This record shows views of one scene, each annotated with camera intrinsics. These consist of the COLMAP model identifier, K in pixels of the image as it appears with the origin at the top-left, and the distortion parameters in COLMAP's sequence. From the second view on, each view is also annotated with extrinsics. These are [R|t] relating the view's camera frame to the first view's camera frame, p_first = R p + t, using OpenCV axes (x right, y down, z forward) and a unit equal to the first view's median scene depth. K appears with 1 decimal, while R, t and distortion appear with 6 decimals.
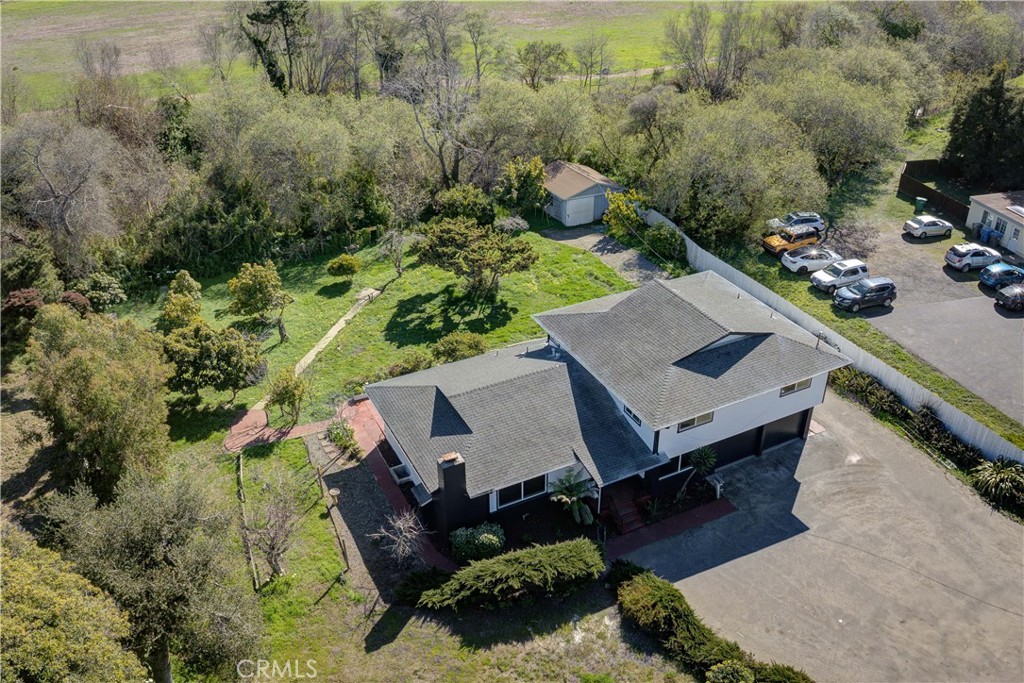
lens RADIAL K [[849.1, 0, 517.7], [0, 849.1, 339.5], [0, 0, 1]] dist [-0.092384, -0.034741]
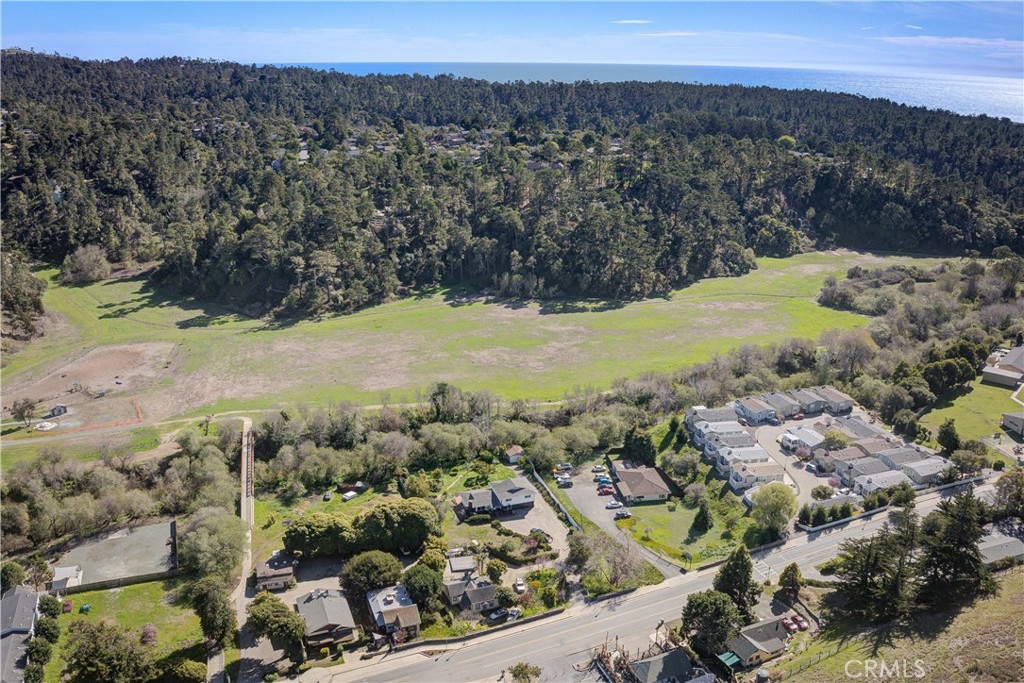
lens RADIAL K [[849.1, 0, 517.7], [0, 849.1, 339.5], [0, 0, 1]] dist [-0.092384, -0.034741]
pose [[0.992212, 0.048426, -0.114764, 0.629414], [-0.071758, 0.975310, -0.208855, 0.160362], [0.101817, 0.215464, 0.971189, -3.634957]]
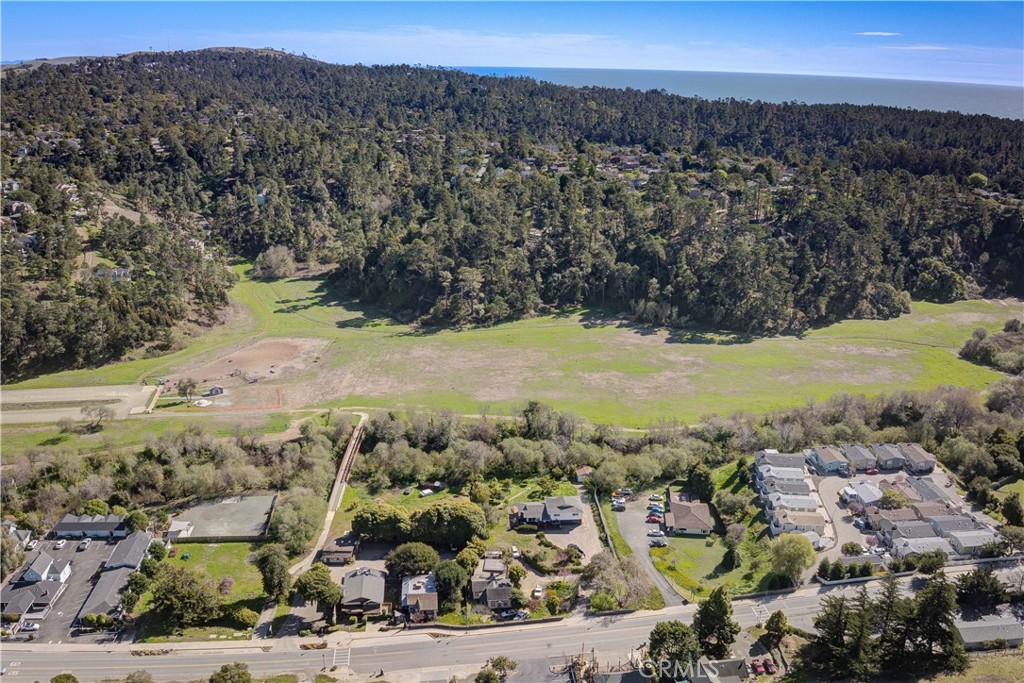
lens RADIAL K [[849.1, 0, 517.7], [0, 849.1, 339.5], [0, 0, 1]] dist [-0.092384, -0.034741]
pose [[0.925188, 0.132168, -0.355750, 1.469754], [-0.206977, 0.961441, -0.181084, 0.019540], [0.318099, 0.241169, 0.916870, -3.937287]]
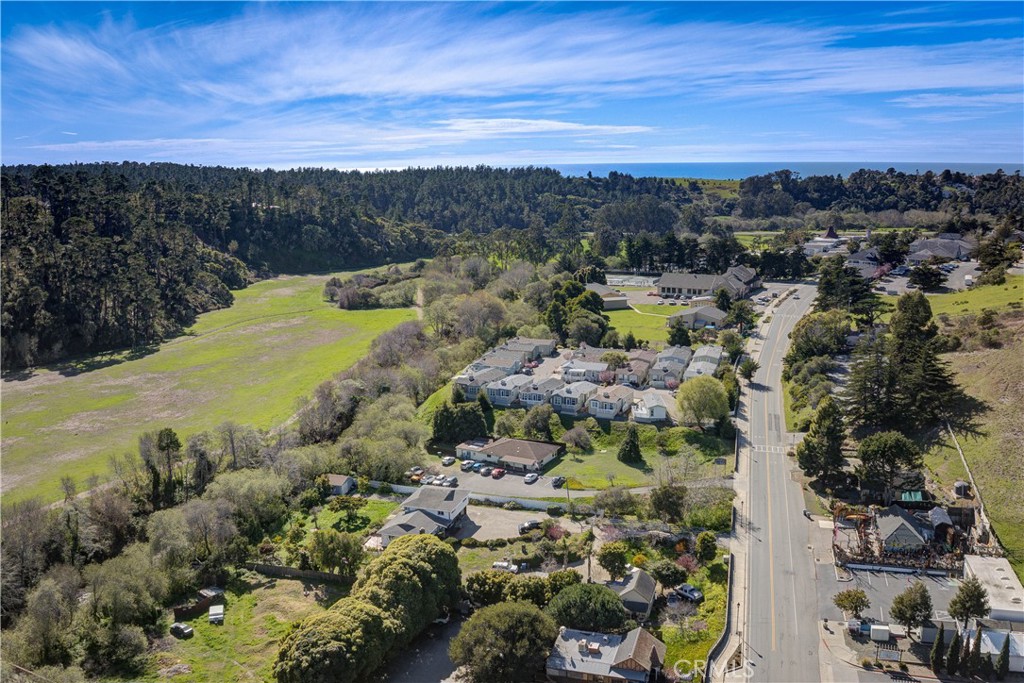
lens RADIAL K [[849.1, 0, 517.7], [0, 849.1, 339.5], [0, 0, 1]] dist [-0.092384, -0.034741]
pose [[0.709263, -0.153507, 0.688027, -1.614067], [0.372959, 0.909932, -0.181453, 0.137930], [-0.598204, 0.385304, 0.702633, -1.746369]]
